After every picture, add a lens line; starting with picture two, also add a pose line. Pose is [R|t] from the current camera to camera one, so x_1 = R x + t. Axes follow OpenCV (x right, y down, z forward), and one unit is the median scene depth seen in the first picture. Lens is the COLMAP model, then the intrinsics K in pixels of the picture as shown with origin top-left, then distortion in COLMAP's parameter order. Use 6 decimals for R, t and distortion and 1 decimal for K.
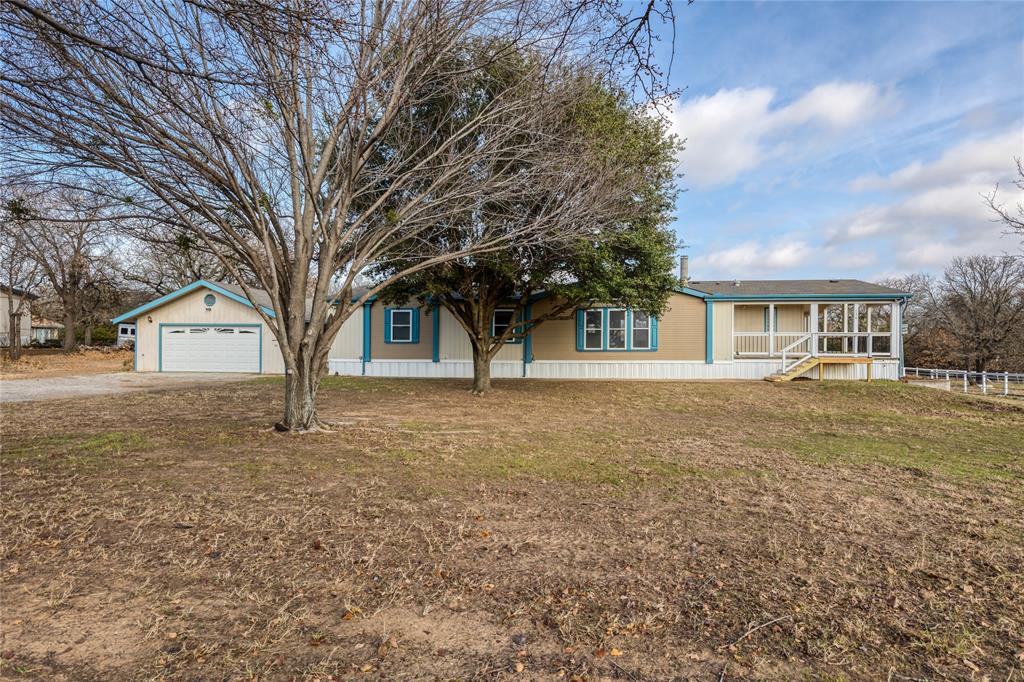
lens RADIAL K [[560.3, 0, 512.1], [0, 560.3, 337.6], [0, 0, 1]] dist [0.001272, -0.000139]
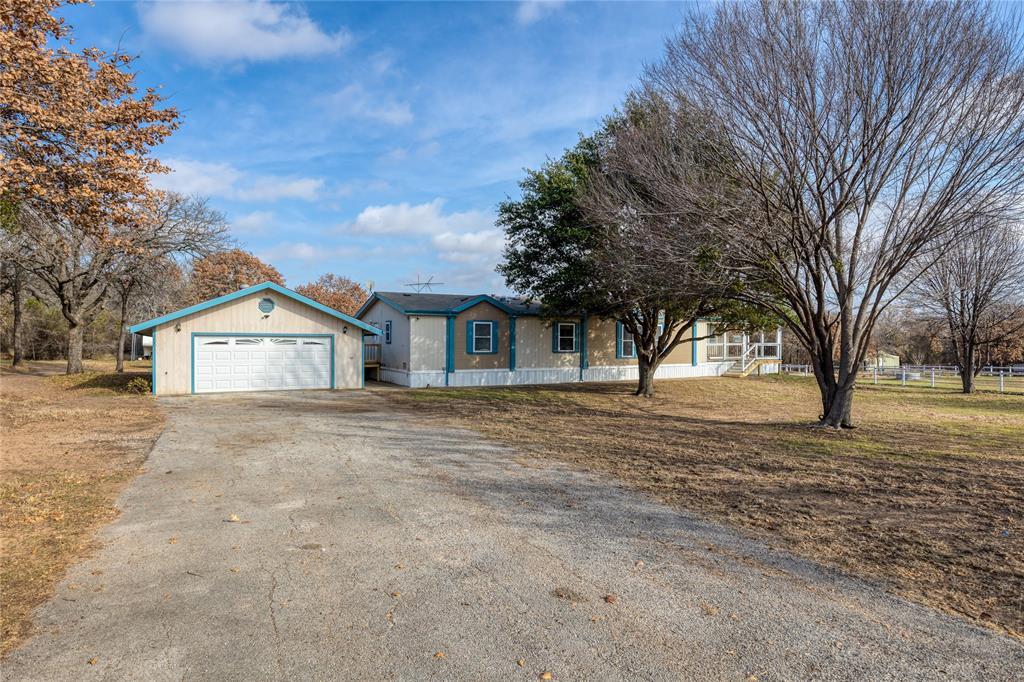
lens RADIAL K [[560.3, 0, 512.4], [0, 560.3, 343.2], [0, 0, 1]] dist [0.001272, -0.000139]
pose [[0.836106, -0.001082, 0.548567, -0.718241], [0.005864, 0.999959, -0.006966, -0.002025], [-0.548536, 0.009041, 0.836078, 0.093963]]
